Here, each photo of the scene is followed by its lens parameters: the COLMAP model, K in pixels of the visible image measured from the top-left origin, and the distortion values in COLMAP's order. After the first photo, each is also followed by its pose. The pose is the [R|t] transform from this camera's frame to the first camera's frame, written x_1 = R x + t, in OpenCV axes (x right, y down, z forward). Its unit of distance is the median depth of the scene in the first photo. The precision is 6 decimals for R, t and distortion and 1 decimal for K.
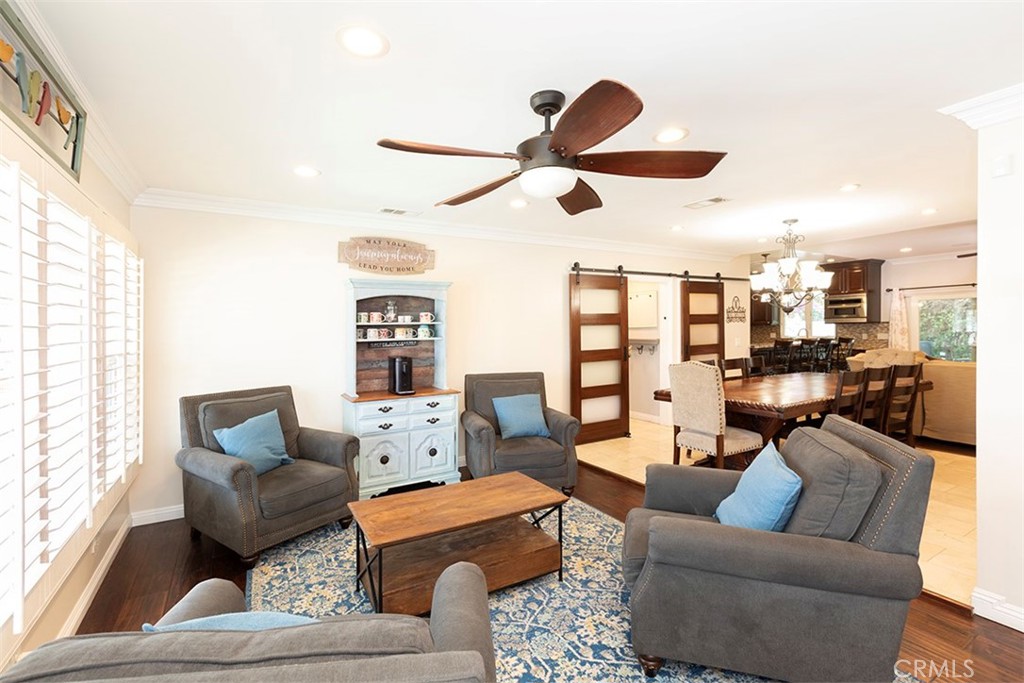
lens RADIAL K [[464.6, 0, 490.0], [0, 464.6, 334.4], [0, 0, 1]] dist [0.000727, 0.000938]
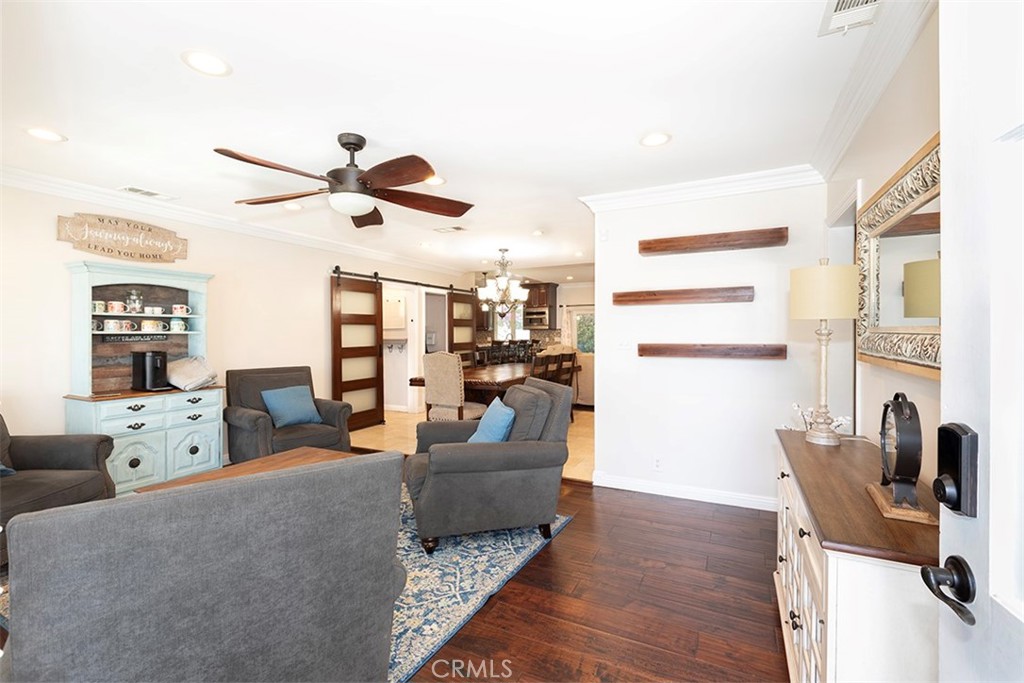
lens RADIAL K [[464.6, 0, 513.5], [0, 464.6, 337.8], [0, 0, 1]] dist [0.000727, 0.000938]
pose [[0.823023, 0.003931, 0.567995, -0.127323], [0.000781, 0.999967, -0.008053, 0.030218], [-0.568008, 0.007072, 0.822993, -0.167773]]
